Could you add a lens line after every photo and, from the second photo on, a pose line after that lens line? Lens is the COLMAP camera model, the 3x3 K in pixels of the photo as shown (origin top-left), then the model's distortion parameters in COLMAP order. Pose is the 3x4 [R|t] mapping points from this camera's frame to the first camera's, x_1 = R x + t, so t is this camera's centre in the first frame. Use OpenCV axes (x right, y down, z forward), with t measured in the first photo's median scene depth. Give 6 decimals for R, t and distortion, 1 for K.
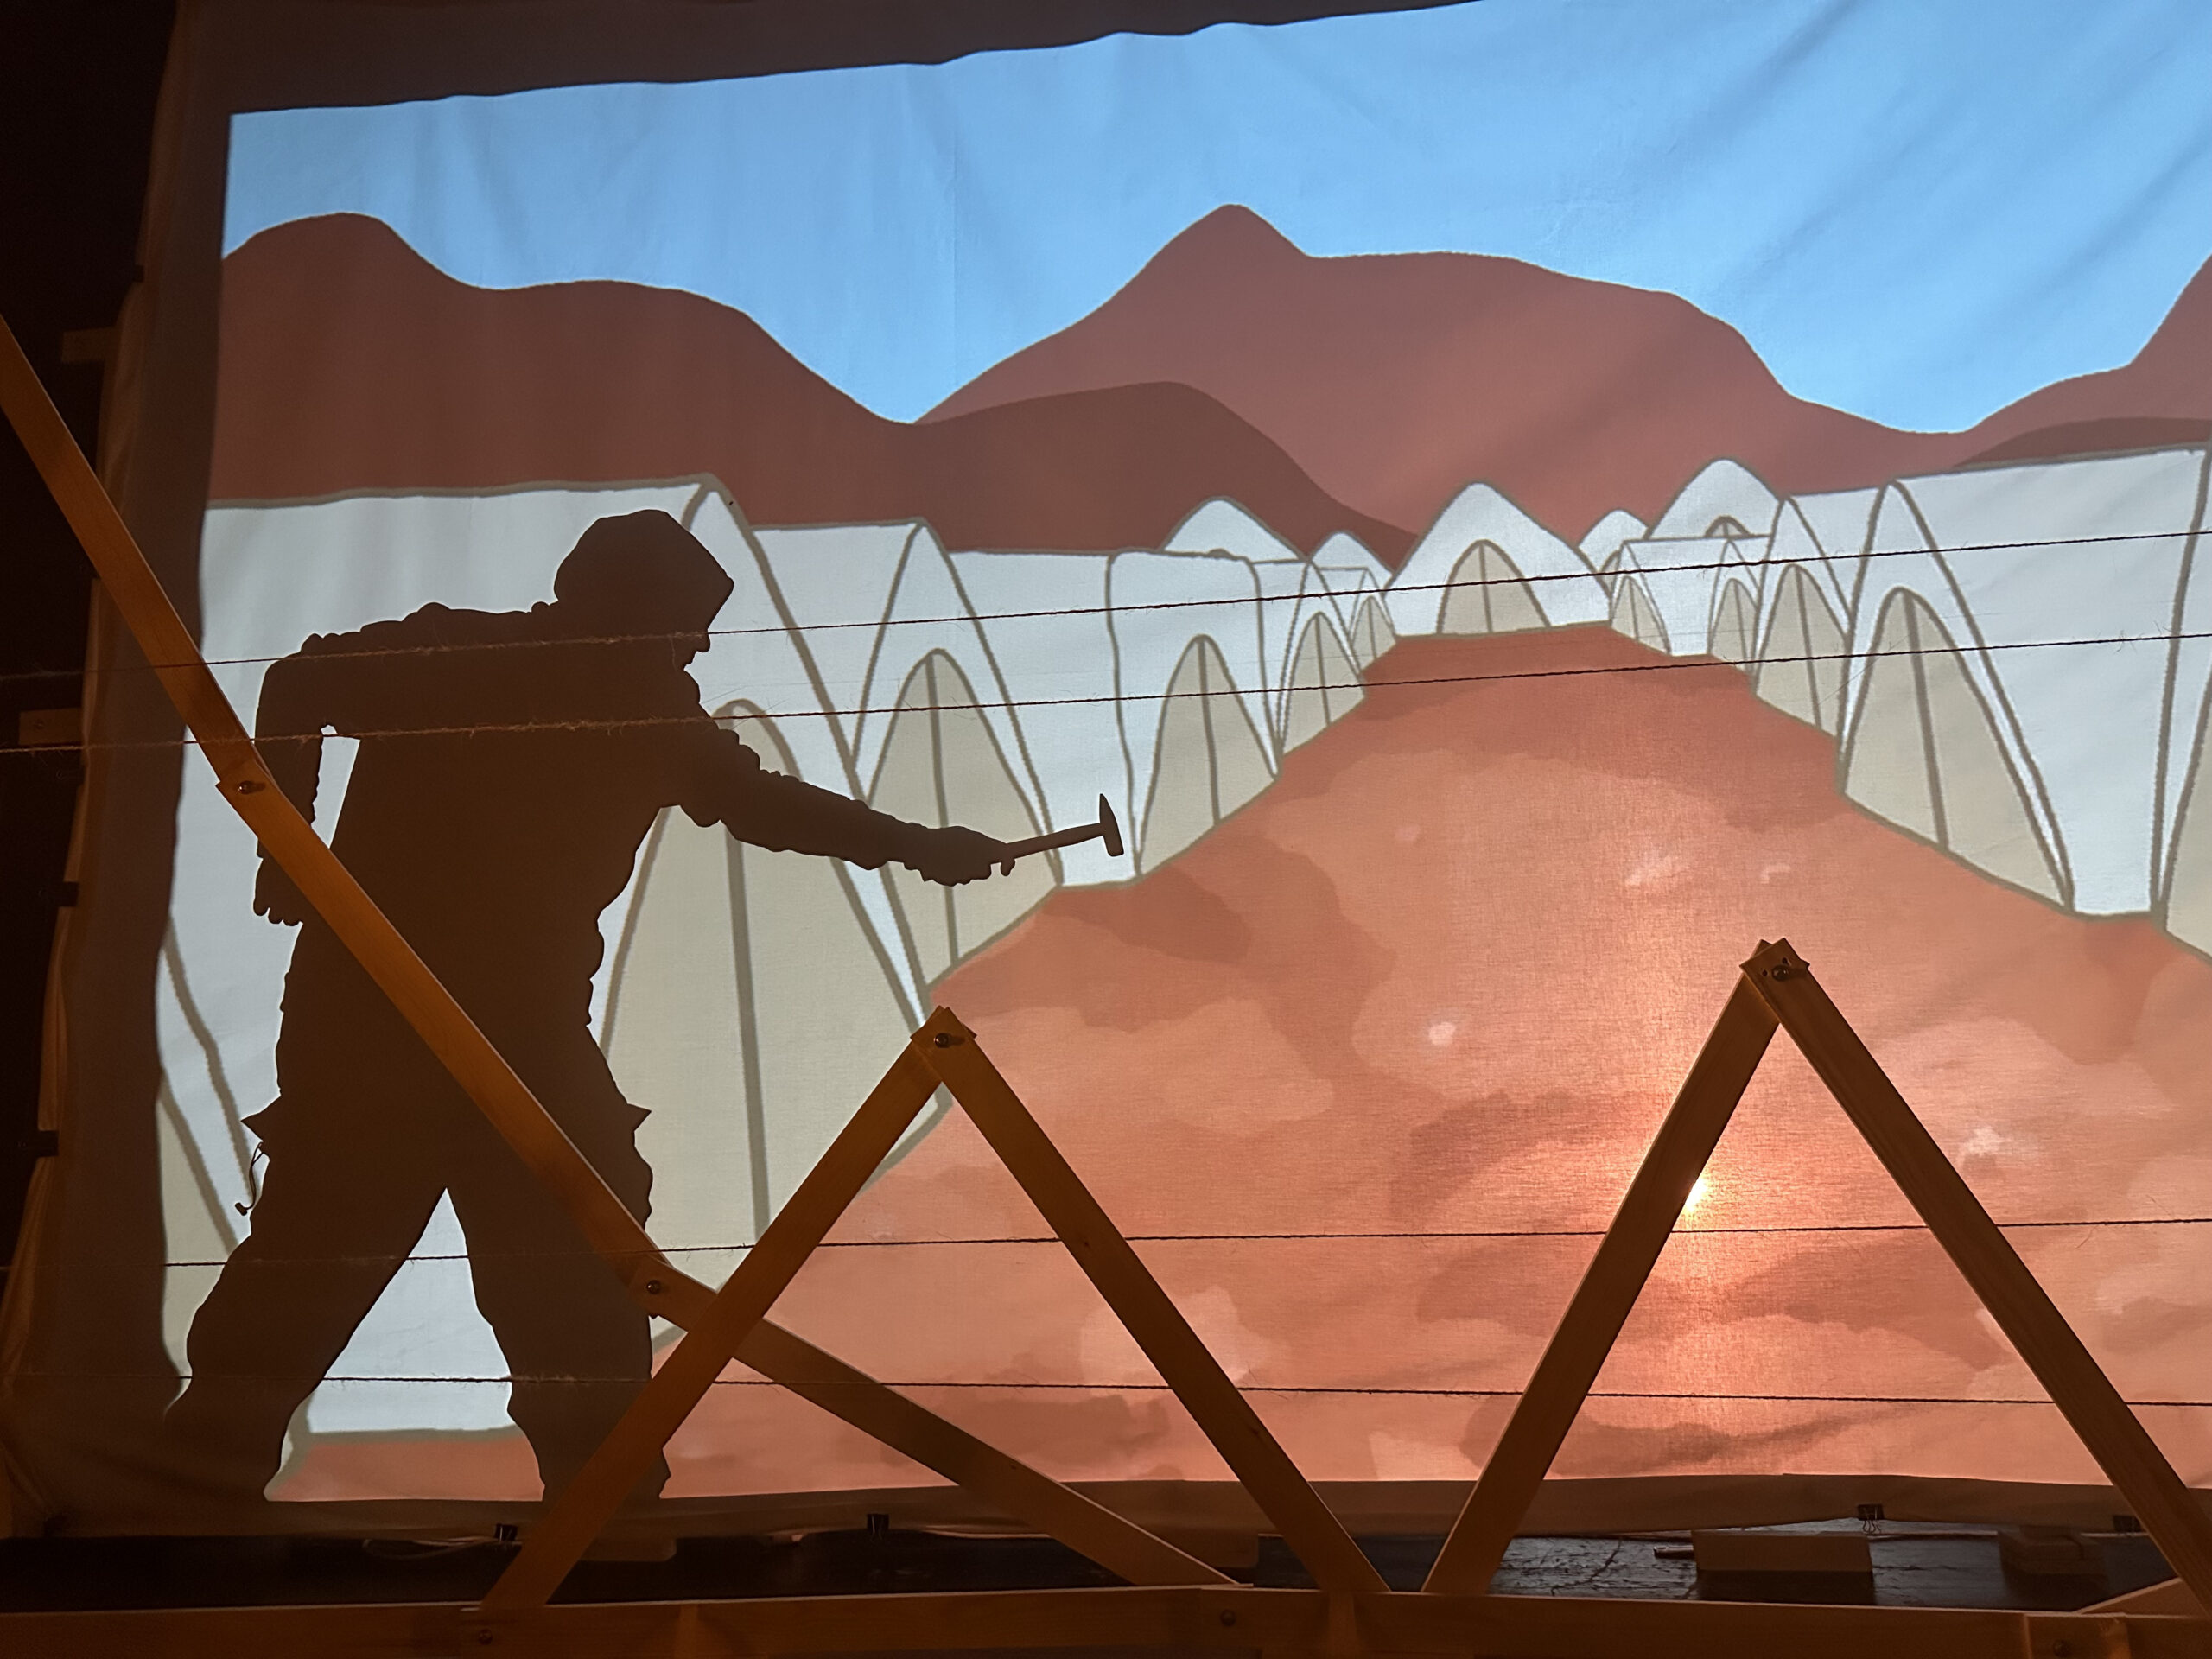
lens RADIAL K [[1516.9, 0, 1106.0], [0, 1516.9, 829.5], [0, 0, 1]] dist [0.118746, -0.207650]
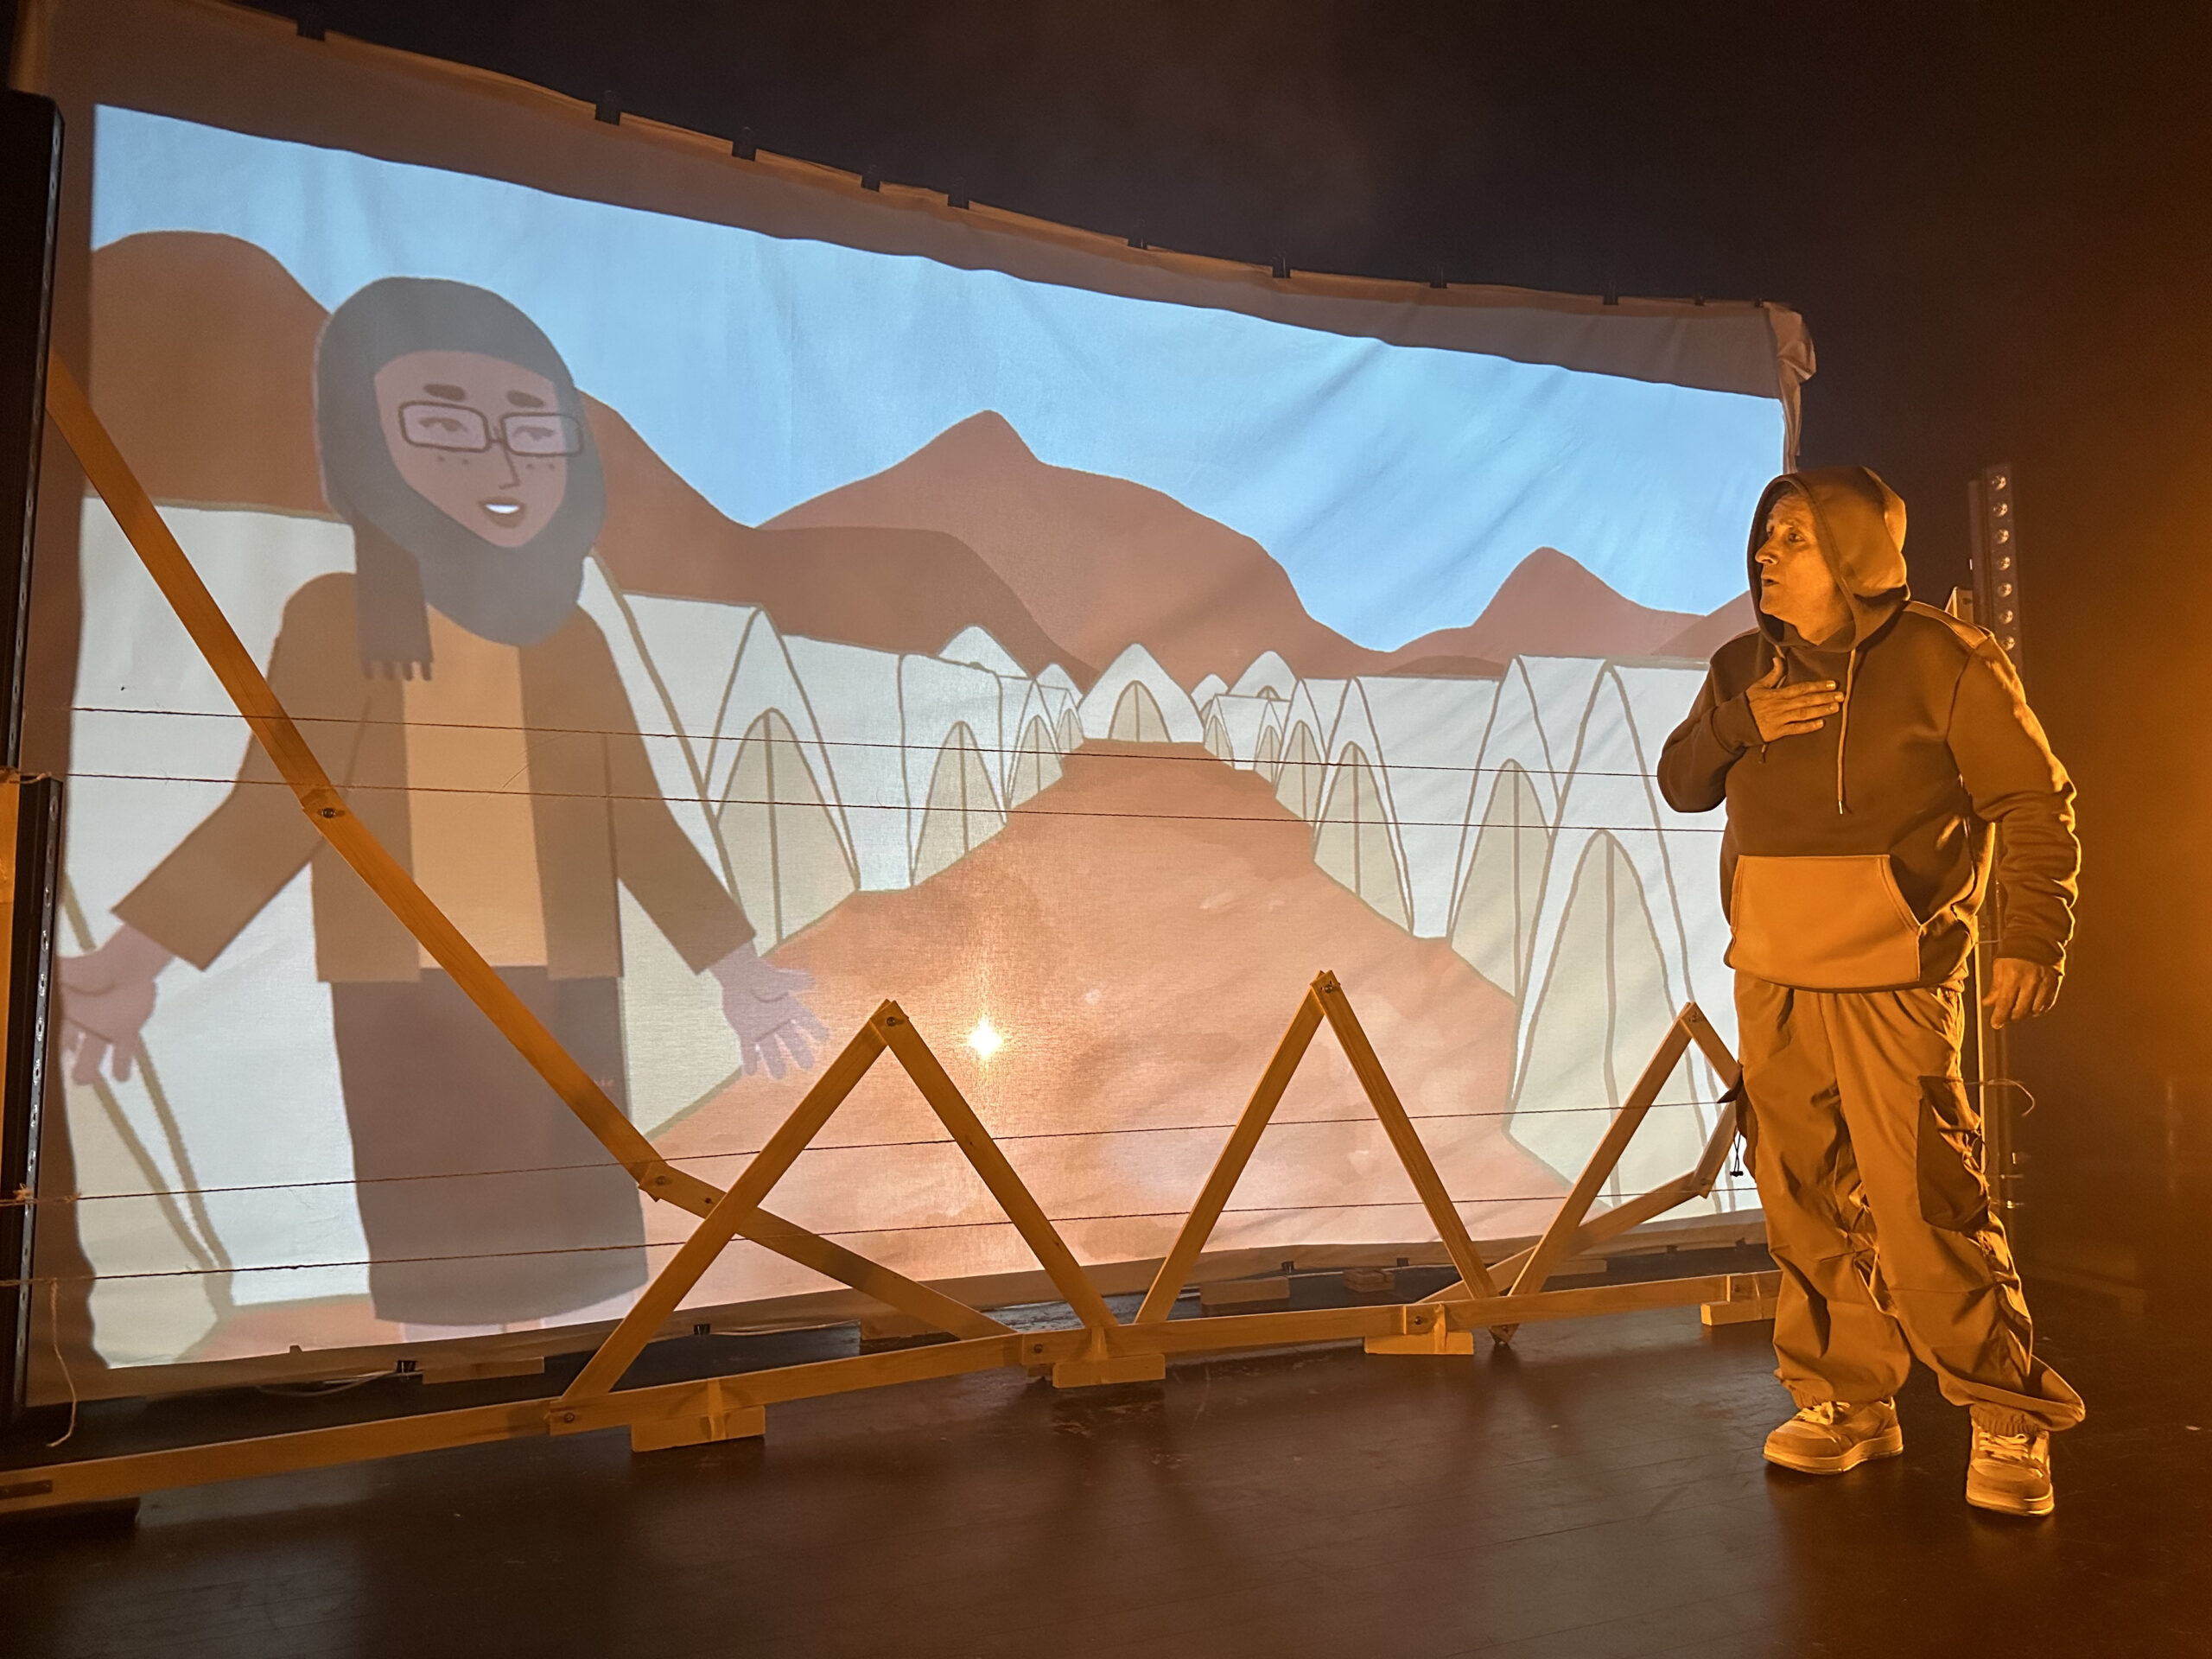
lens RADIAL K [[1516.9, 0, 1106.0], [0, 1516.9, 829.5], [0, 0, 1]] dist [0.118746, -0.207650]
pose [[0.872018, 0.060396, 0.485734, -0.526804], [-0.112985, 0.990396, 0.079691, -0.159951], [-0.476256, -0.124373, 0.870466, -0.349862]]
